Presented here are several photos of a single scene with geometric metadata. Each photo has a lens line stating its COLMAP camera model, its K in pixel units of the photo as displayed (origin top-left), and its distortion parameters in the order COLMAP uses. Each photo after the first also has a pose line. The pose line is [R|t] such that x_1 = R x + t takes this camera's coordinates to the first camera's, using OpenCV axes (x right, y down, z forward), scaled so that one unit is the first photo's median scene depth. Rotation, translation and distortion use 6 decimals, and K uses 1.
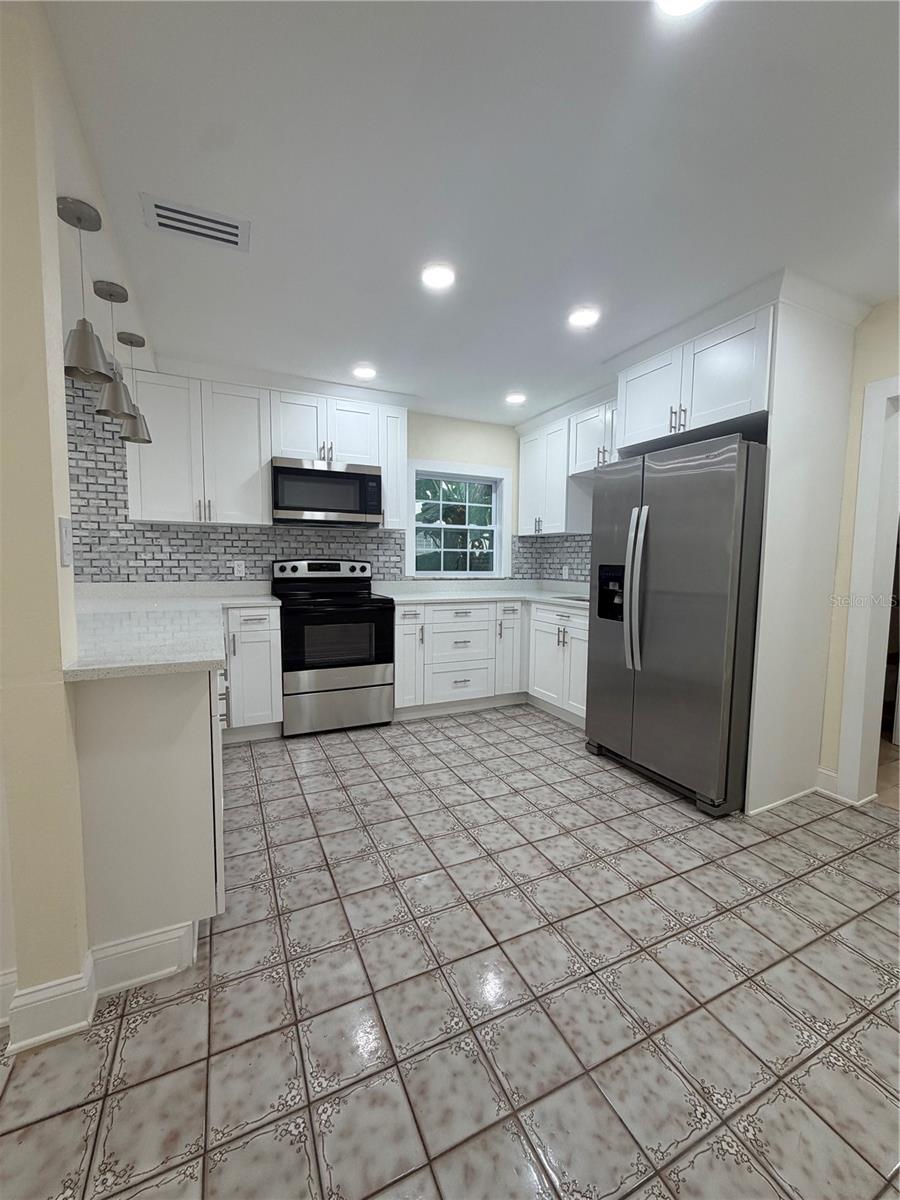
lens RADIAL K [[478.0, 0, 450.9], [0, 478.0, 598.1], [0, 0, 1]] dist [-0.000906, 0.000379]
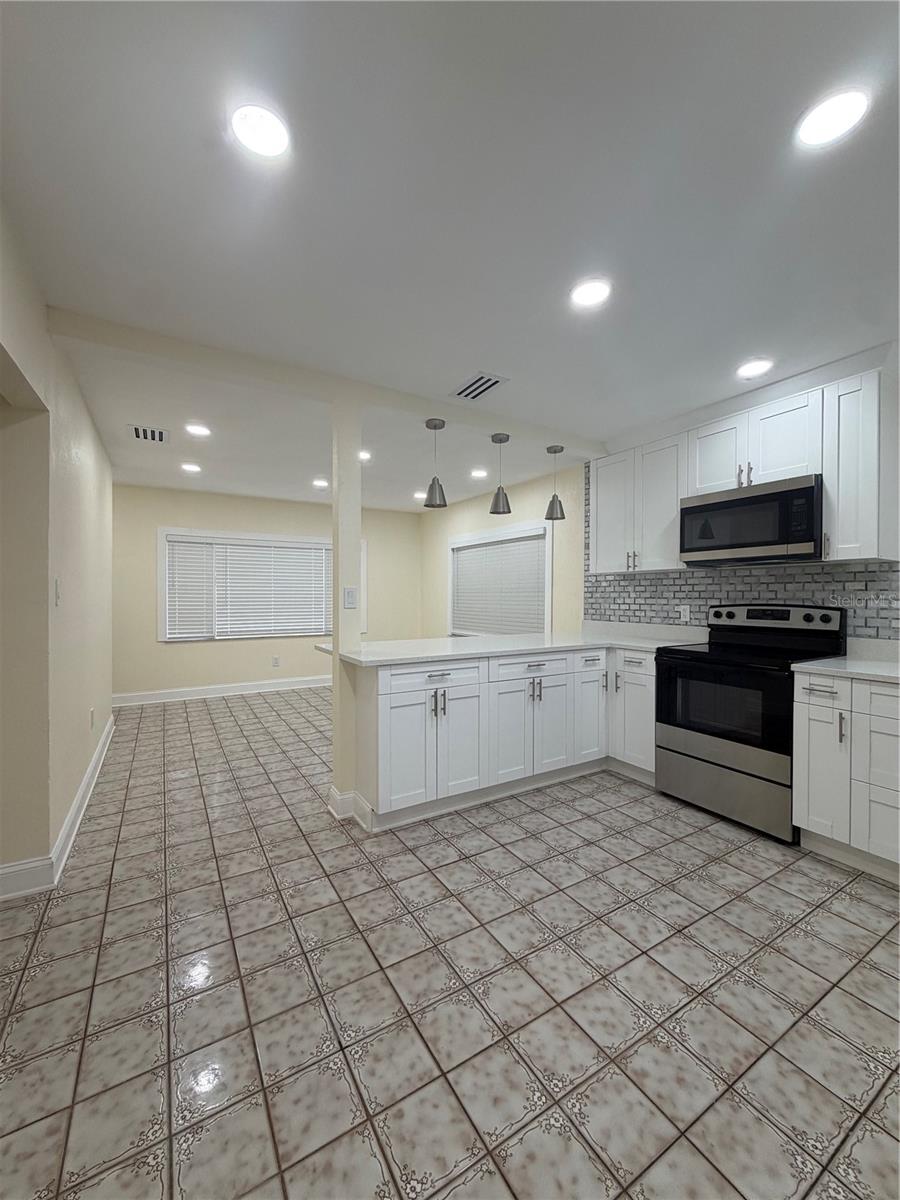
lens RADIAL K [[478.0, 0, 450.9], [0, 478.0, 598.2], [0, 0, 1]] dist [-0.000906, 0.000379]
pose [[0.097013, -0.004394, -0.995273, 0.530464], [-0.079628, 0.996750, -0.012163, -0.044342], [0.992093, 0.080431, 0.096348, 0.443119]]
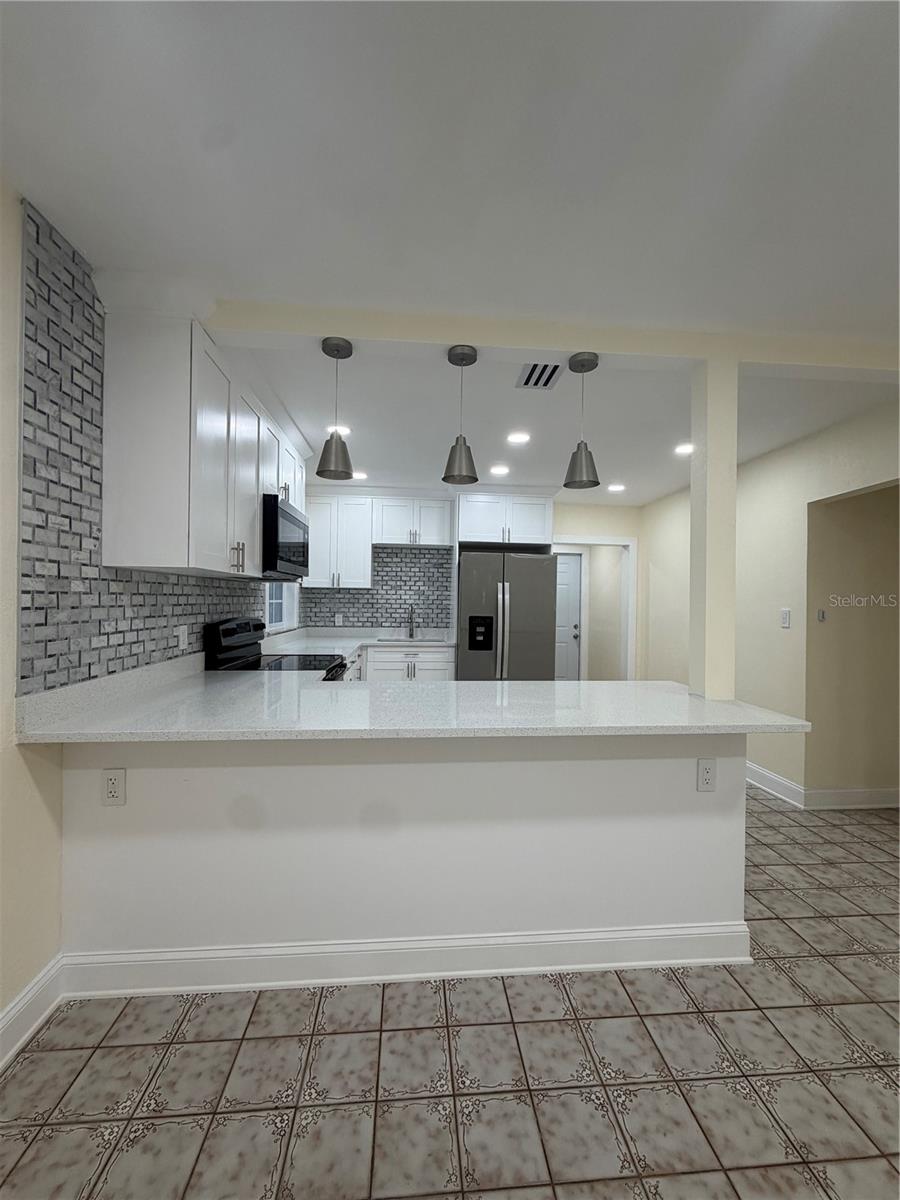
lens RADIAL K [[478.0, 0, 451.2], [0, 478.0, 598.2], [0, 0, 1]] dist [-0.000906, 0.000379]
pose [[0.352850, -0.000437, 0.935680, -0.989975], [0.063334, 0.997718, -0.023418, -0.081599], [-0.933534, 0.067523, 0.352073, 0.437922]]
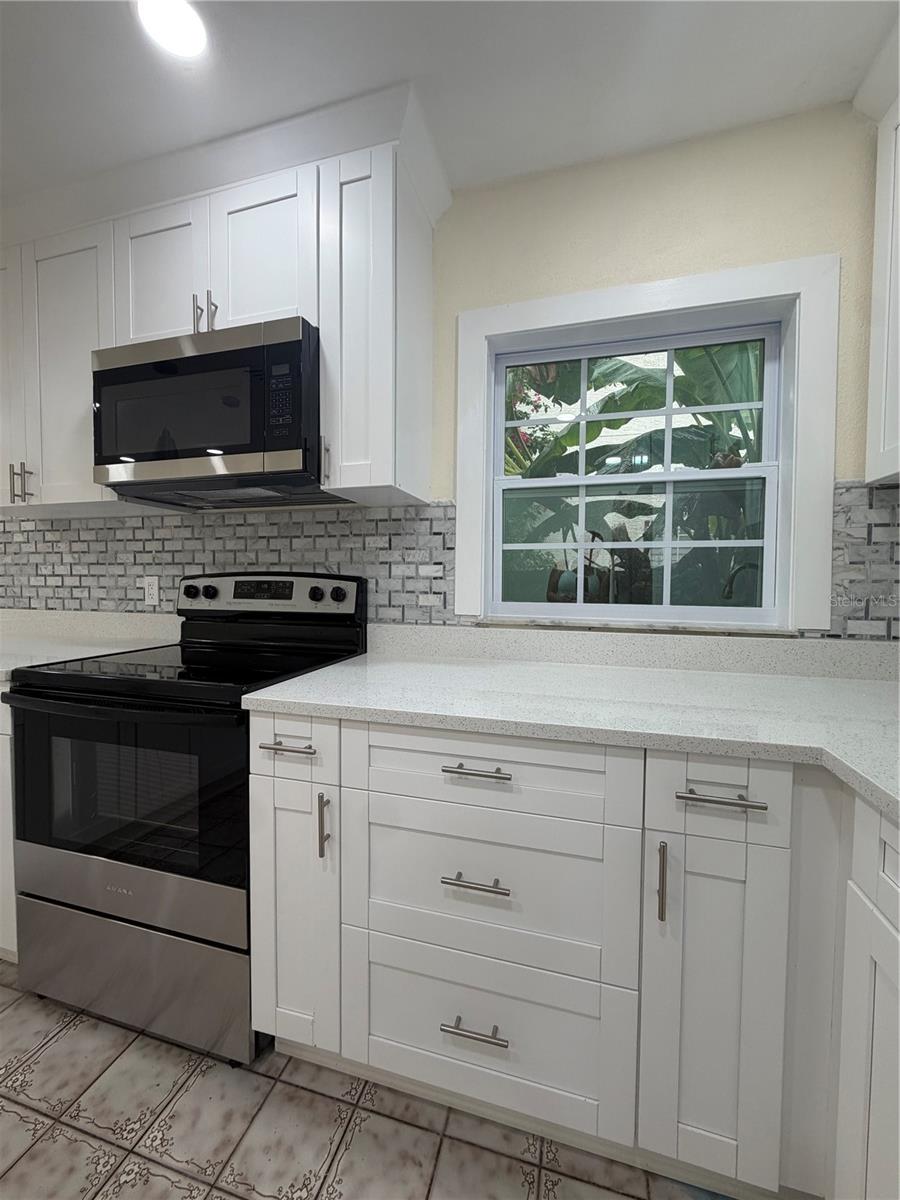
lens RADIAL K [[478.0, 0, 451.0], [0, 478.0, 598.2], [0, 0, 1]] dist [-0.000906, 0.000379]
pose [[0.751049, 0.022148, -0.659875, 0.196627], [-0.050592, 0.998429, -0.024070, -0.060743], [0.658306, 0.051462, 0.750989, 0.861399]]
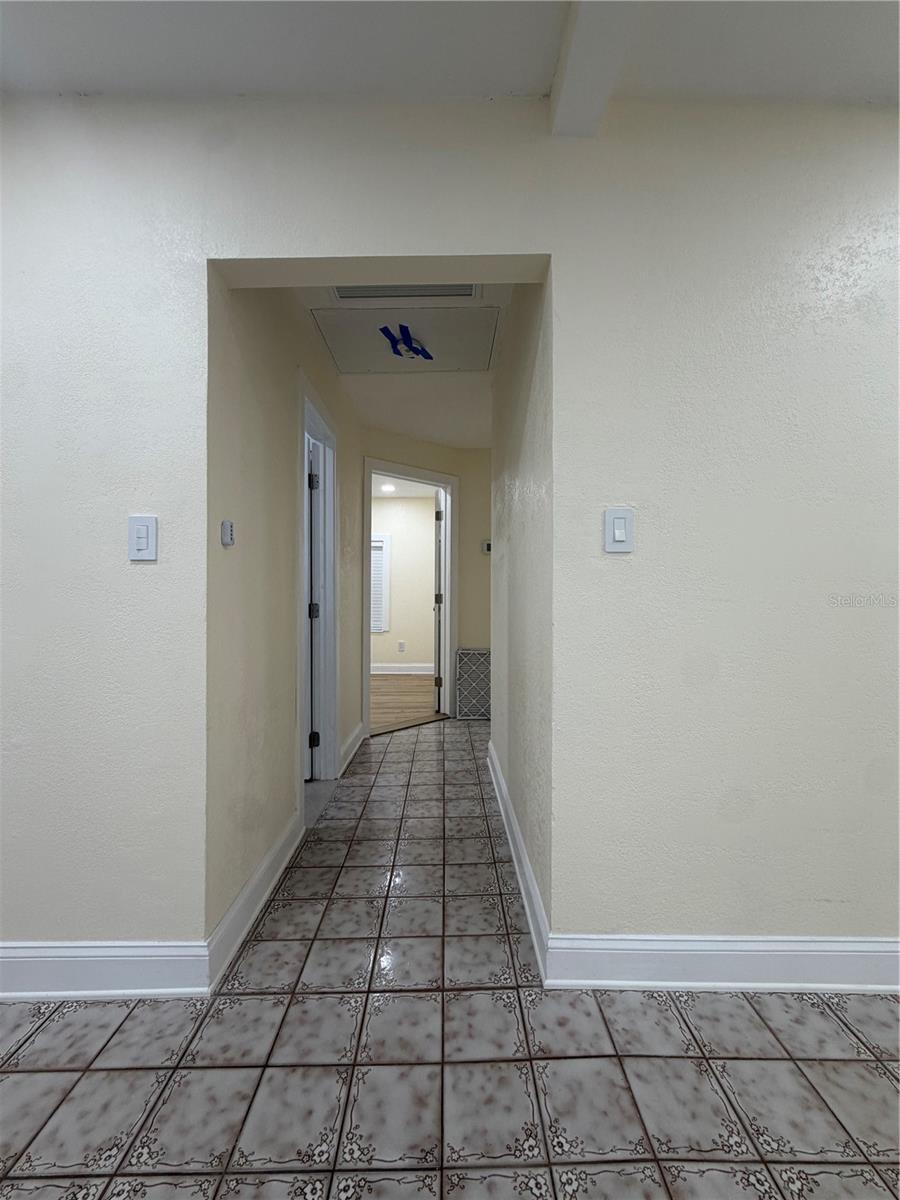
lens RADIAL K [[478.0, 0, 448.2], [0, 478.0, 596.5], [0, 0, 1]] dist [-0.000906, 0.000379]
pose [[-0.903598, -0.012139, 0.428209, -0.211480], [0.023460, 0.996696, 0.077760, 0.003361], [-0.427738, 0.080309, -0.900328, 0.393114]]
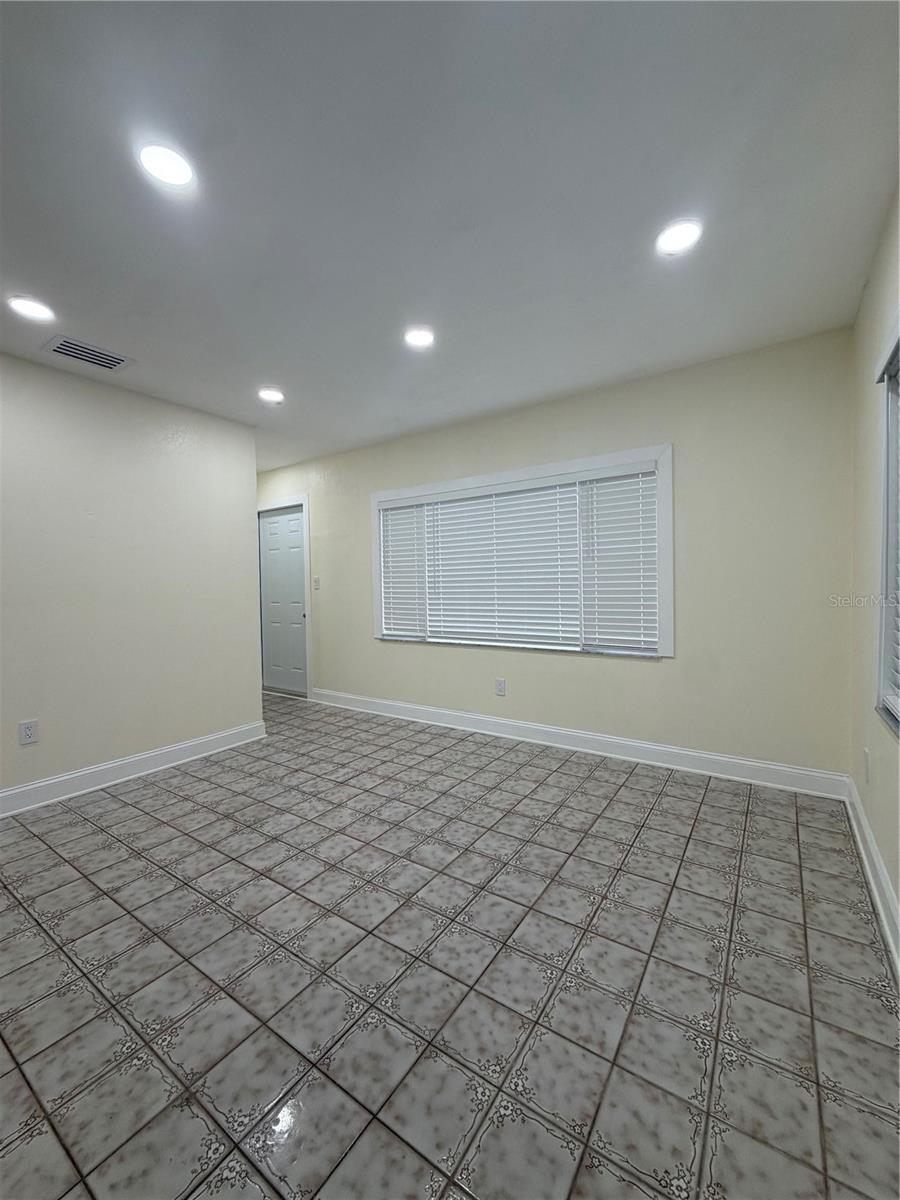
lens RADIAL K [[478.0, 0, 449.6], [0, 478.0, 598.1], [0, 0, 1]] dist [-0.000906, 0.000379]
pose [[-0.864976, 0.014403, -0.501606, -0.715292], [-0.033774, 0.995651, 0.086829, -0.066213], [0.500675, 0.092046, -0.860728, 0.837044]]
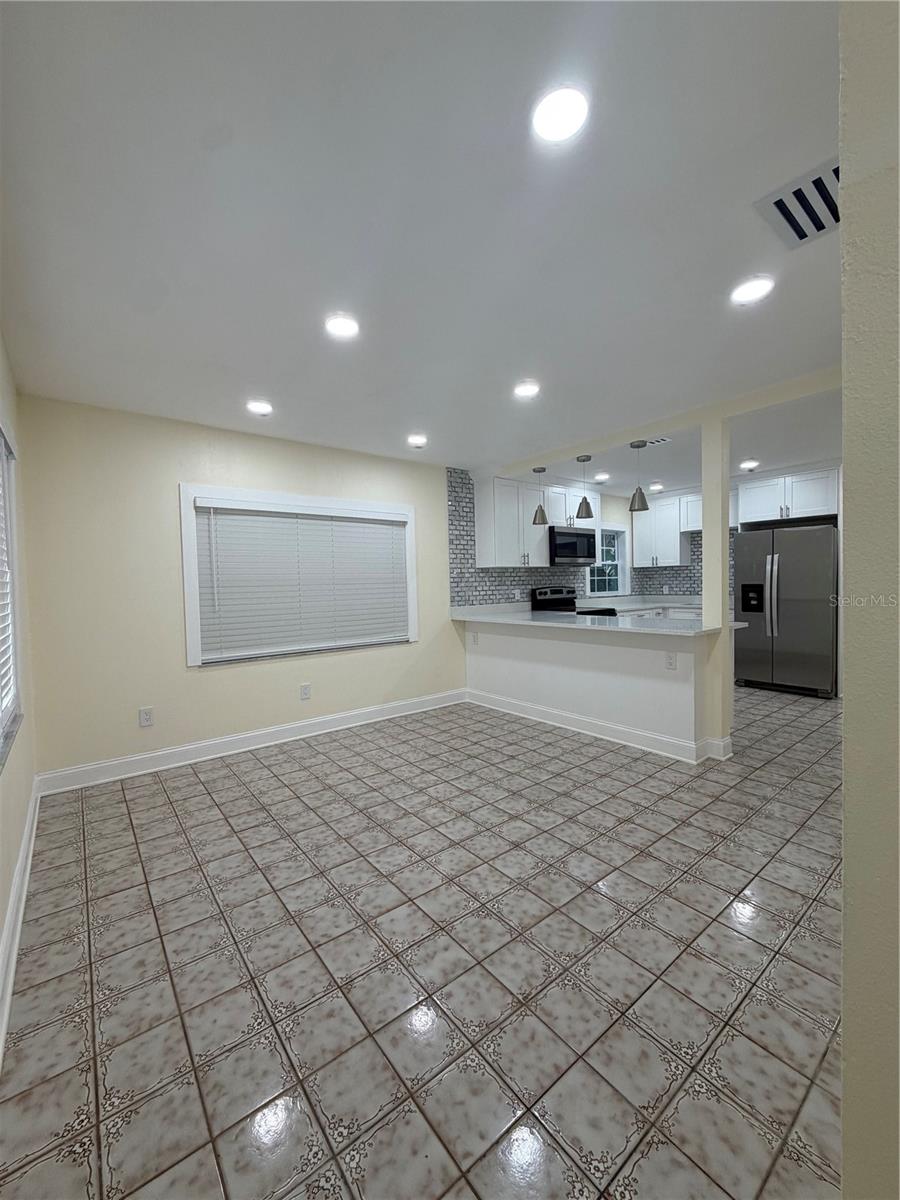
lens RADIAL K [[478.0, 0, 450.0], [0, 478.0, 598.0], [0, 0, 1]] dist [-0.000906, 0.000379]
pose [[0.973936, -0.040645, 0.223152, -1.068174], [0.051561, 0.997730, -0.043312, 0.006462], [-0.220885, 0.053689, 0.973821, -0.505647]]
